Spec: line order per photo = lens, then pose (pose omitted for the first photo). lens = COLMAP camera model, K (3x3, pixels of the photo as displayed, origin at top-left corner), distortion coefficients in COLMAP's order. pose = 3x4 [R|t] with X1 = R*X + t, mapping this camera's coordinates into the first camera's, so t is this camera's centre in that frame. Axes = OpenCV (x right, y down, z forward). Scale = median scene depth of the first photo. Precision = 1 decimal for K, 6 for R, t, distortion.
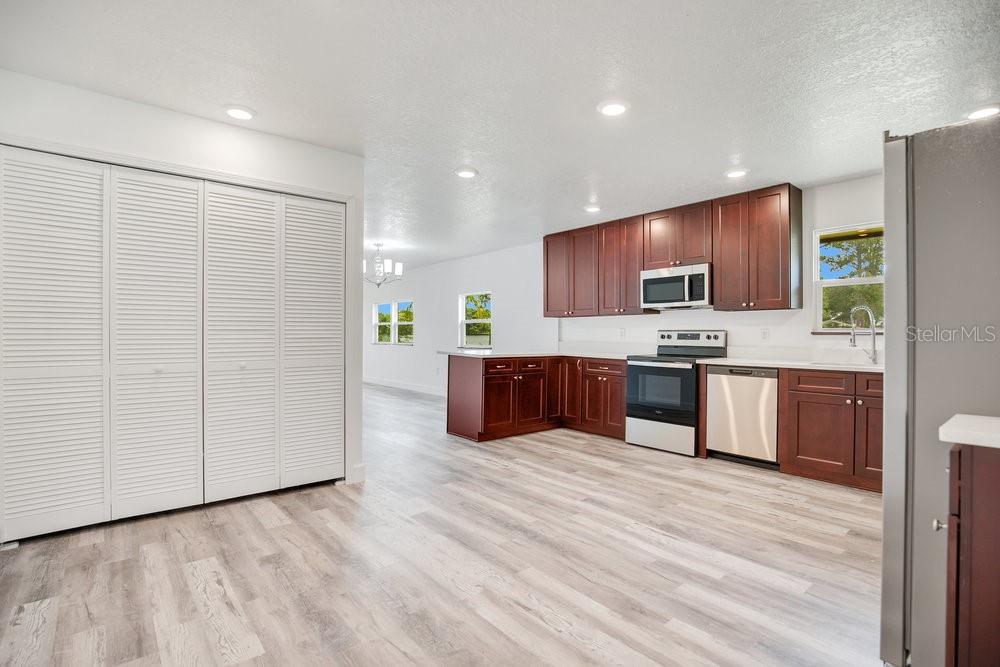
lens RADIAL K [[473.5, 0, 503.4], [0, 473.5, 339.0], [0, 0, 1]] dist [-0.031672, 0.000232]
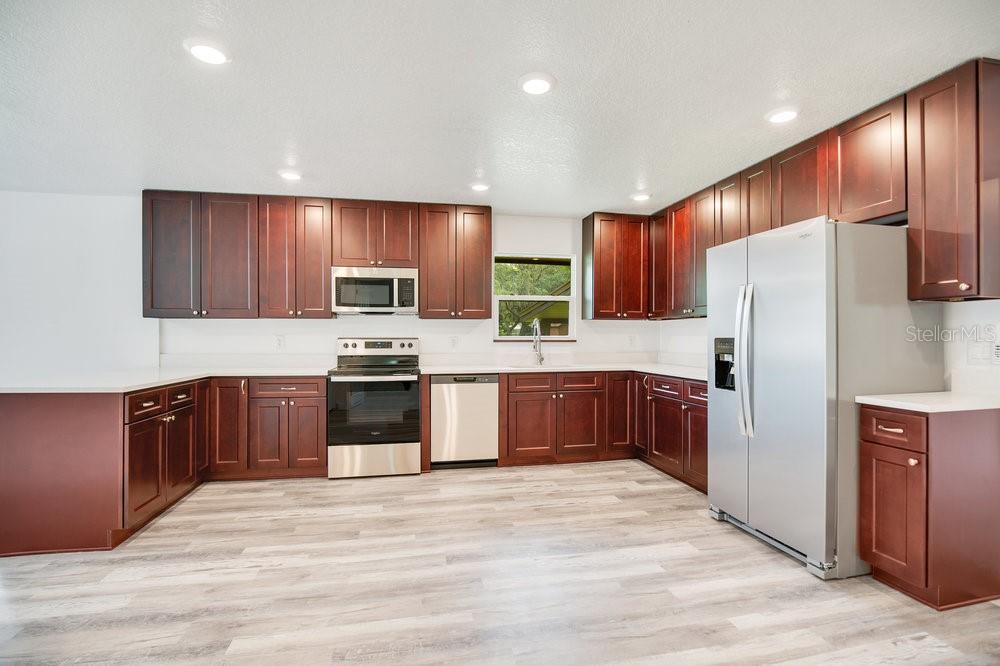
lens RADIAL K [[473.5, 0, 503.4], [0, 473.5, 338.5], [0, 0, 1]] dist [-0.031672, 0.000232]
pose [[0.474047, -0.007634, 0.880467, -0.357172], [0.012727, 0.999917, 0.001817, -0.019595], [-0.880408, 0.010345, 0.474105, 0.424022]]
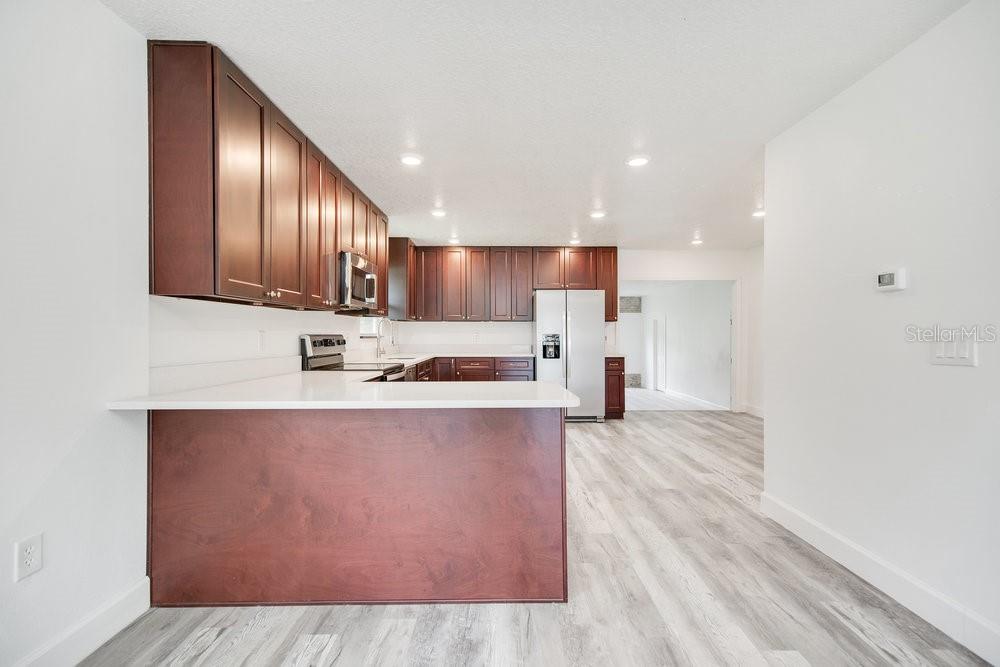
lens RADIAL K [[463.9, 0, 499.6], [0, 463.9, 330.3], [0, 0, 1]] dist [-0.024124, 0.000865]
pose [[-0.753677, -0.000921, 0.657244, -0.429031], [0.006921, 0.999932, 0.009338, -0.042784], [-0.657209, 0.011587, -0.753620, 1.704413]]
